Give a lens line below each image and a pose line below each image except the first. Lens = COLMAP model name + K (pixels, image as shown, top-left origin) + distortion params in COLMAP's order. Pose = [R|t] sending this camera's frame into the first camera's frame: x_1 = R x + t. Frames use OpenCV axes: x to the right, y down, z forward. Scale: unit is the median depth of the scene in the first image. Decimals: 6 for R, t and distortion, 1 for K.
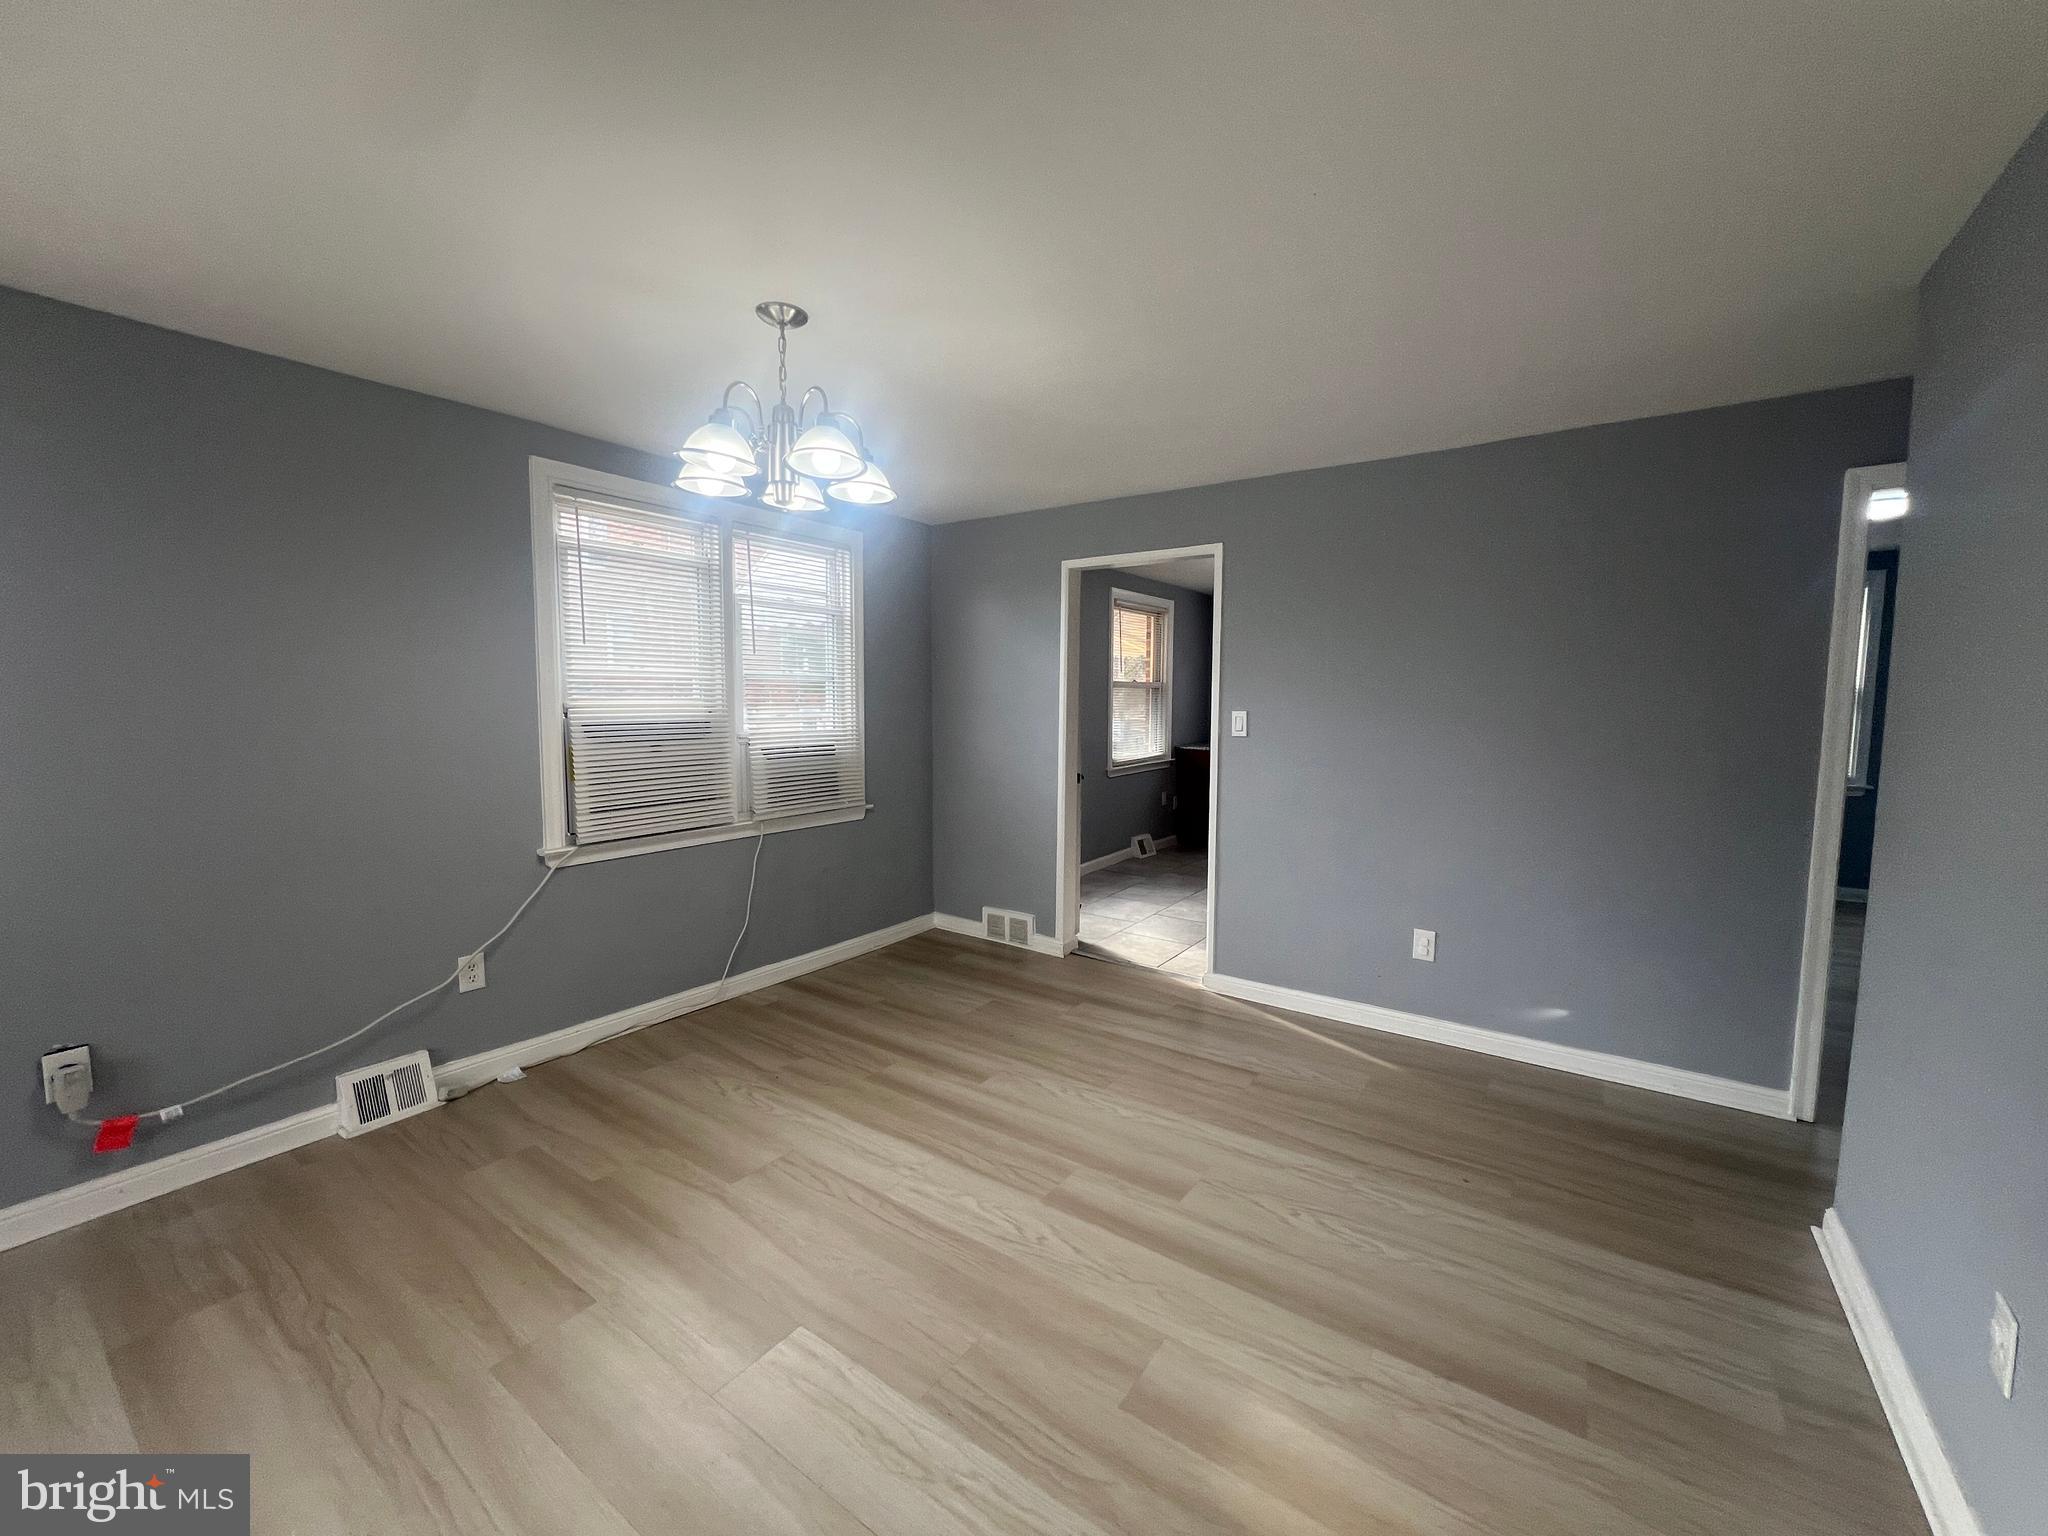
lens RADIAL K [[816.6, 0, 1020.0], [0, 816.6, 762.9], [0, 0, 1]] dist [-0.001661, 0.000017]
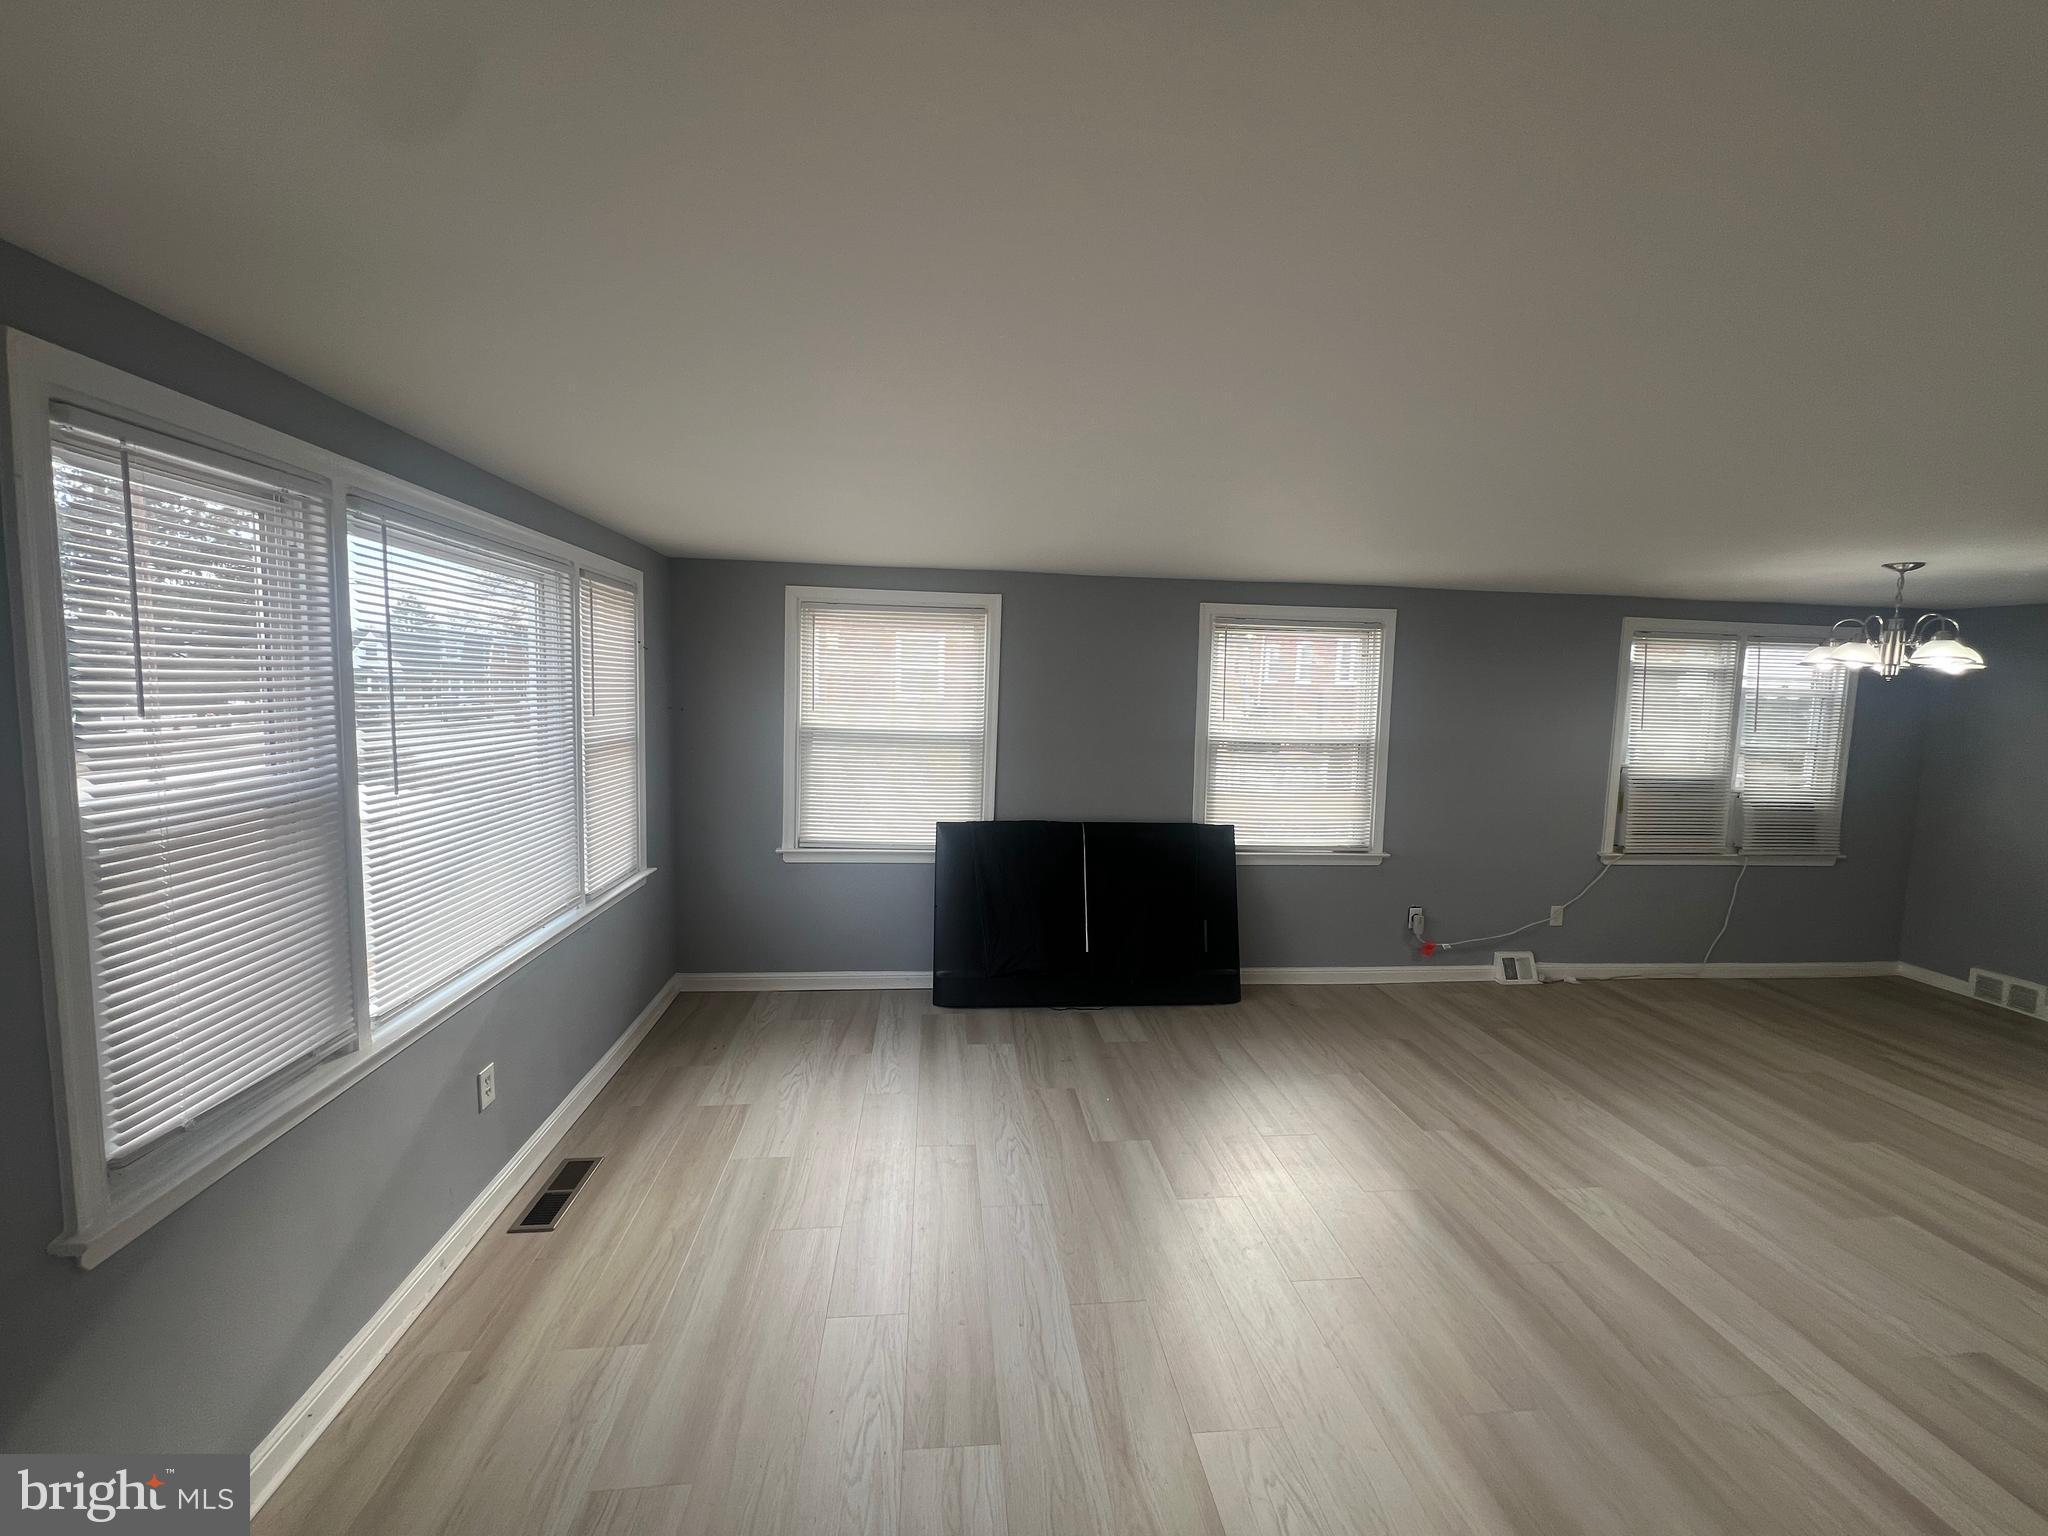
lens RADIAL K [[819.5, 0, 1020.9], [0, 819.5, 761.4], [0, 0, 1]] dist [-0.000789, -0.000085]
pose [[0.659643, 0.082923, -0.746991, -0.131928], [-0.084647, 0.995768, 0.035791, -0.036347], [0.746797, 0.039621, 0.663870, -0.967476]]
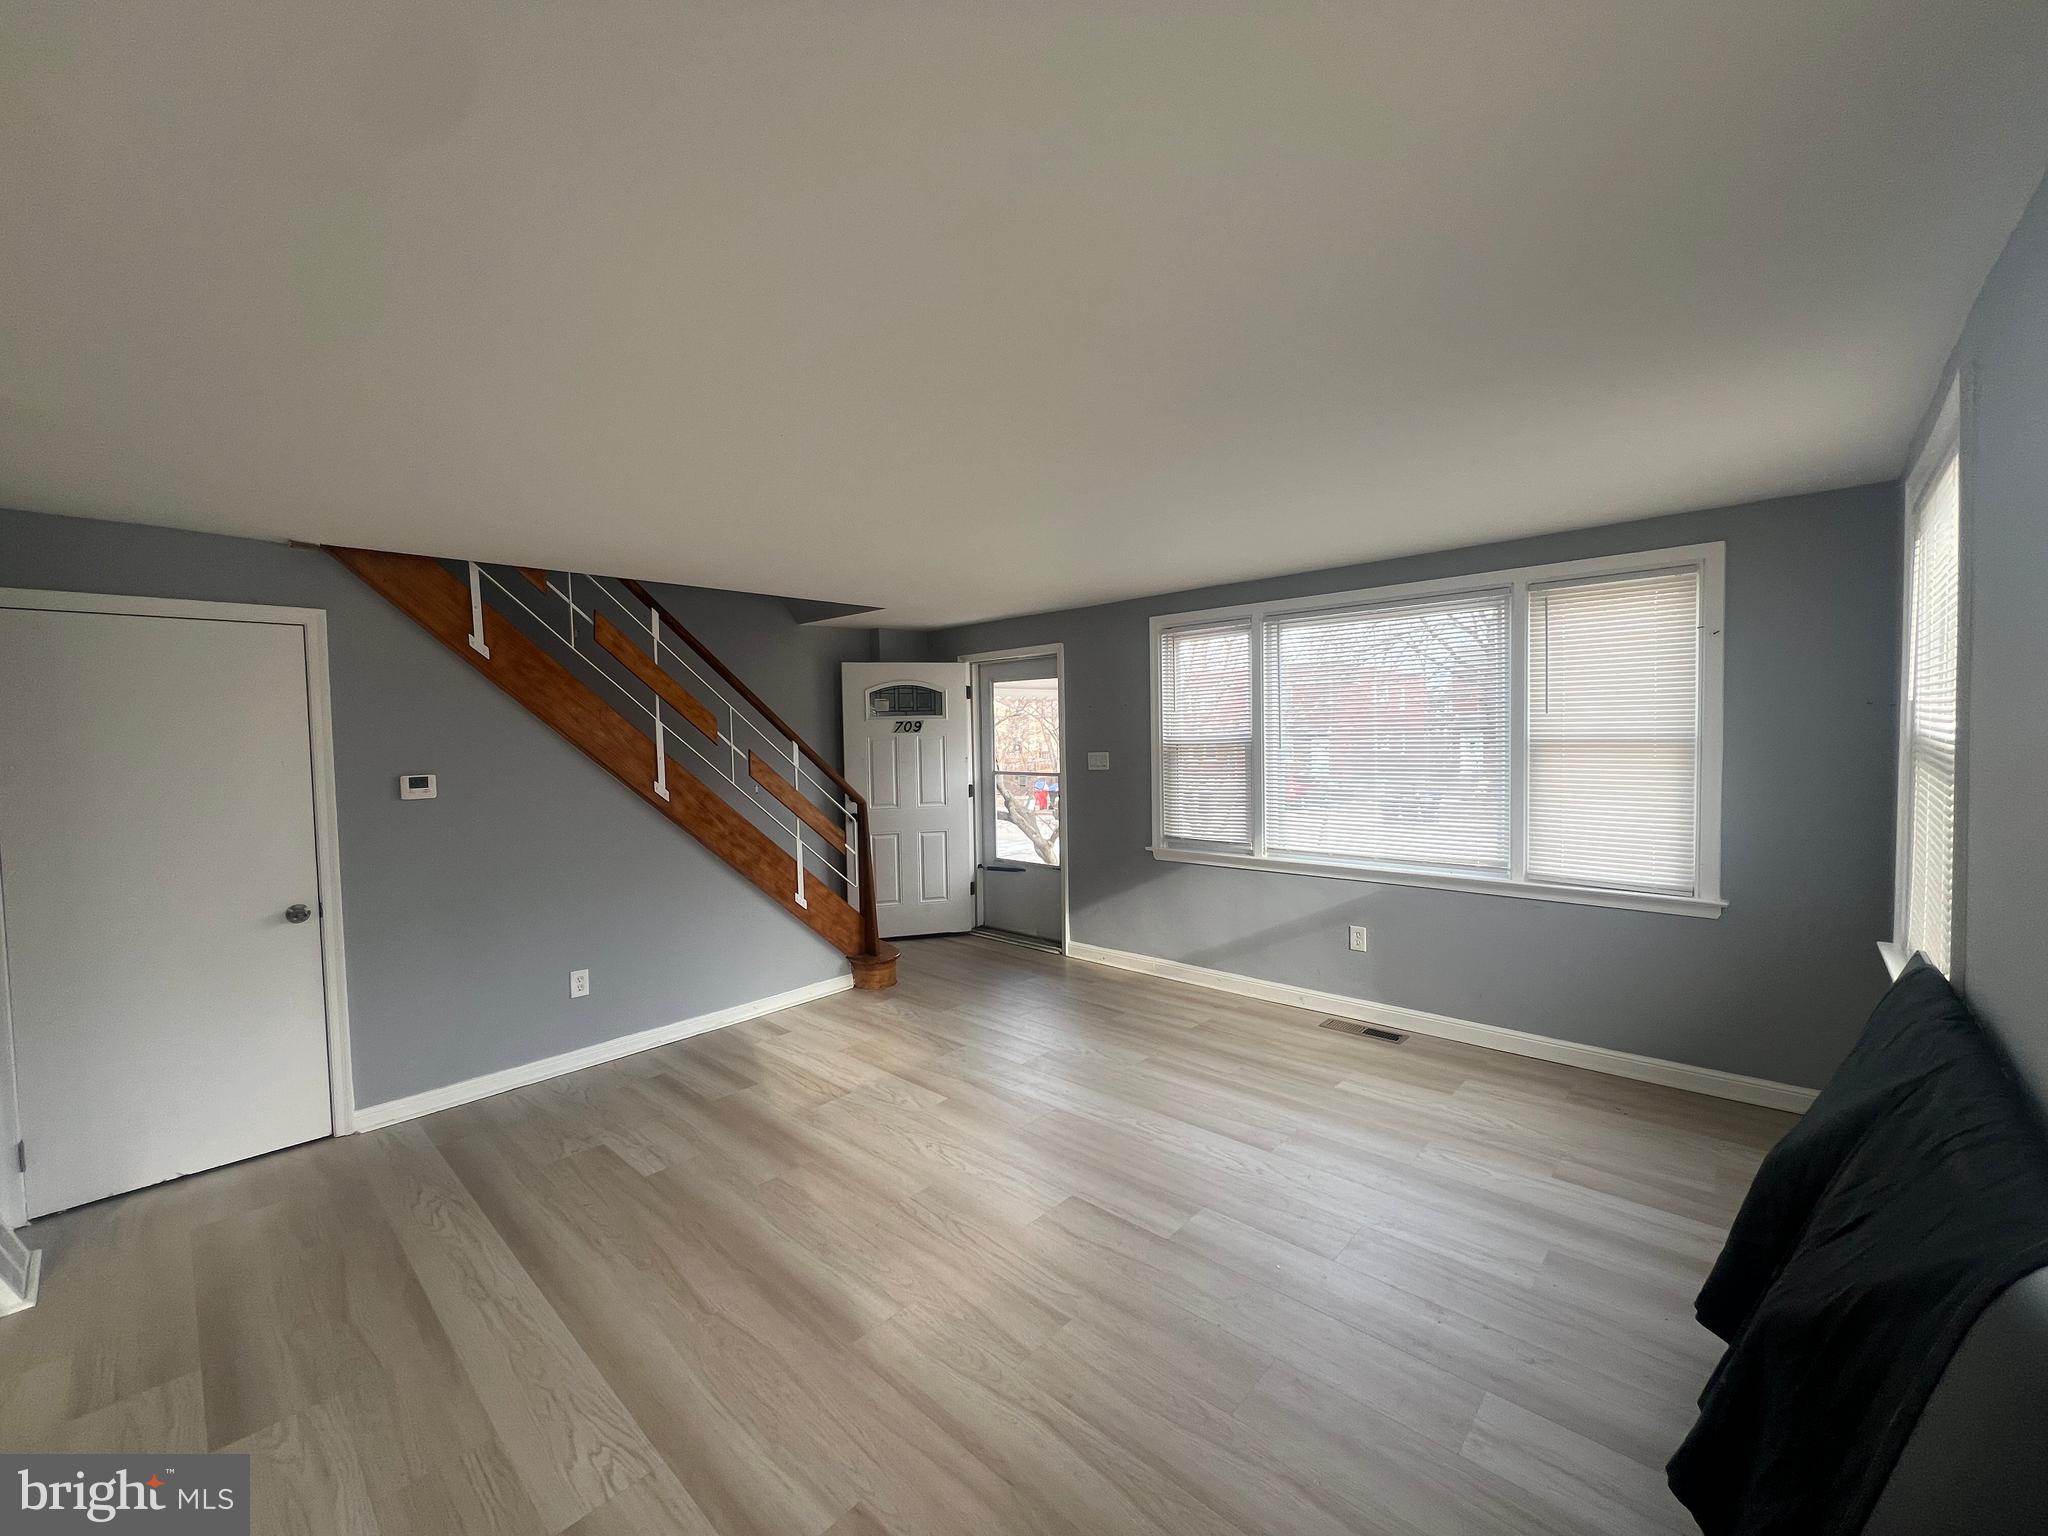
lens RADIAL K [[816.6, 0, 1020.0], [0, 816.6, 762.9], [0, 0, 1]] dist [-0.001661, 0.000017]
pose [[-0.990588, 0.016827, 0.135836, -0.724996], [0.033230, 0.992289, 0.119408, -0.104589], [-0.132779, 0.122798, -0.983509, 0.593787]]
